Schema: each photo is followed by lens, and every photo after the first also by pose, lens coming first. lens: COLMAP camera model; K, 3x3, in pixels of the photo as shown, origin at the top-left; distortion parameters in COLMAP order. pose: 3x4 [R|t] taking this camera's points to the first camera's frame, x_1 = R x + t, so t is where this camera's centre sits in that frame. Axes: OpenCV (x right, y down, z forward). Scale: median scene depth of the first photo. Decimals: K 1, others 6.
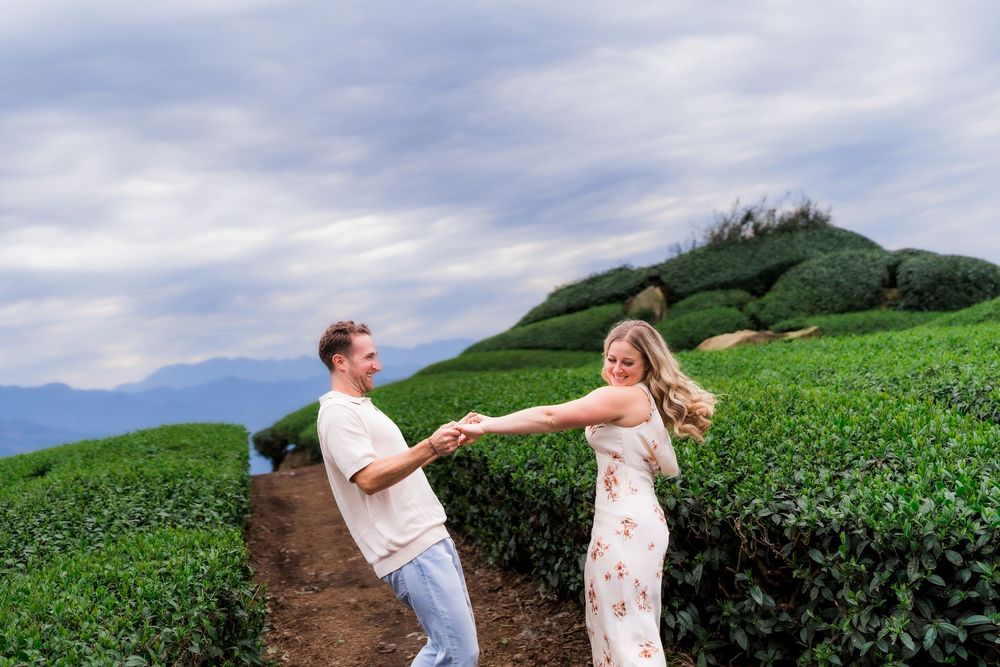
lens RADIAL K [[1033.2, 0, 496.1], [0, 1033.2, 330.0], [0, 0, 1]] dist [0.025873, 0.000000]
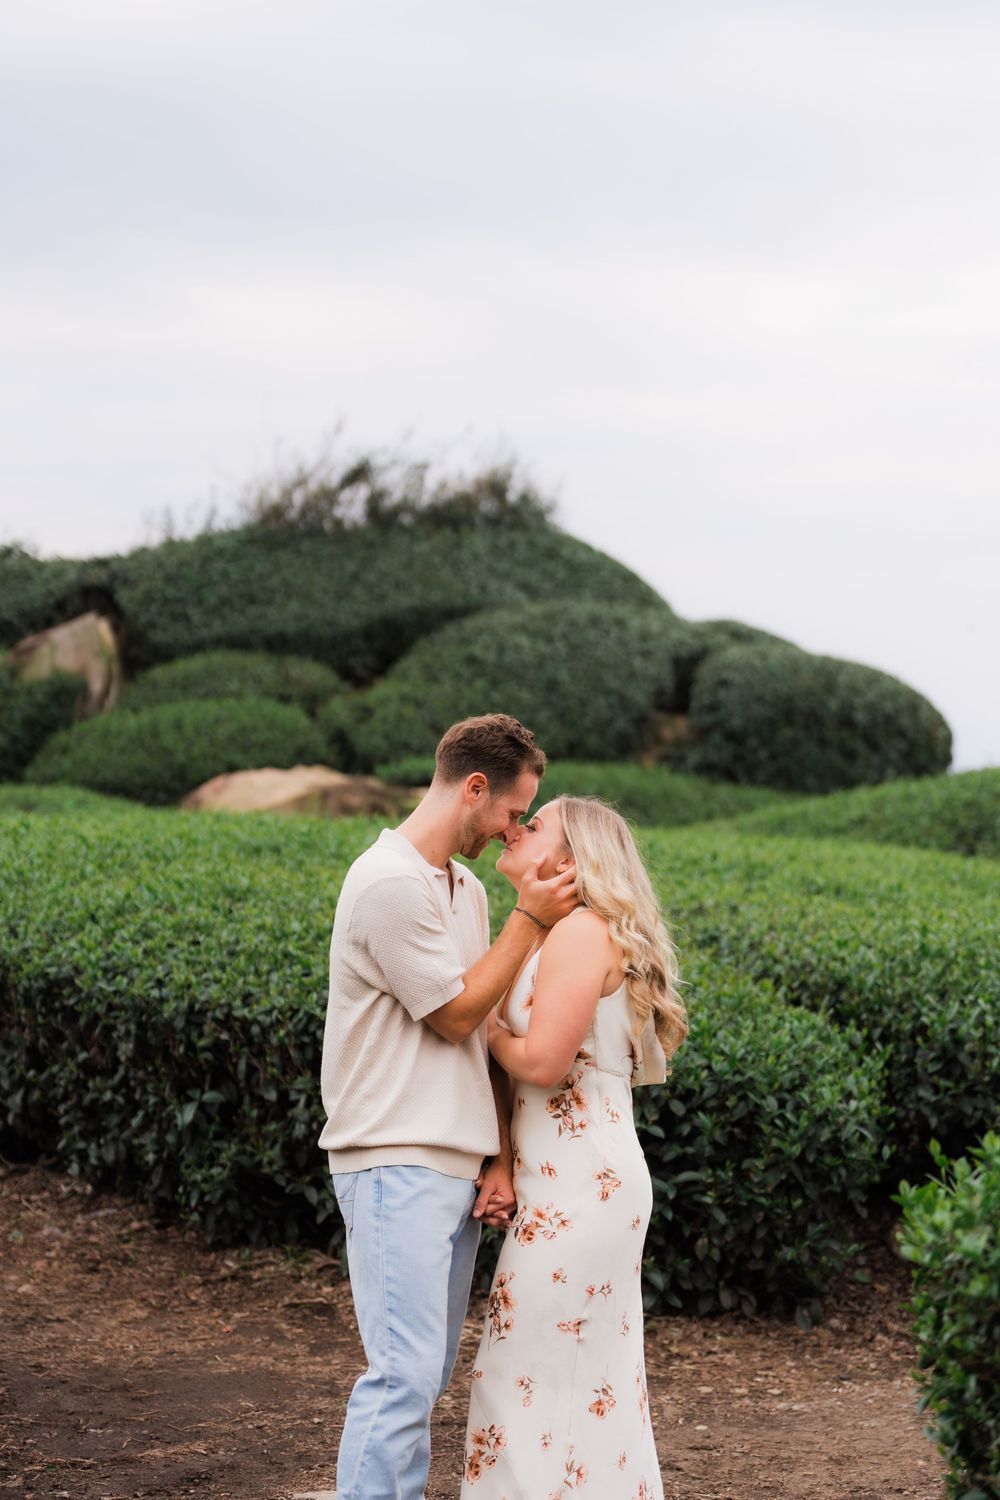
lens RADIAL K [[3261.2, 0, 504.0], [0, 3261.2, 754.0], [0, 0, 1]] dist [0.109252, 0.000000]
pose [[0.939854, 0.146593, 0.308521, -0.066747], [-0.151095, 0.988475, -0.009388, -0.003595], [-0.306341, -0.037792, 0.951171, -0.176562]]
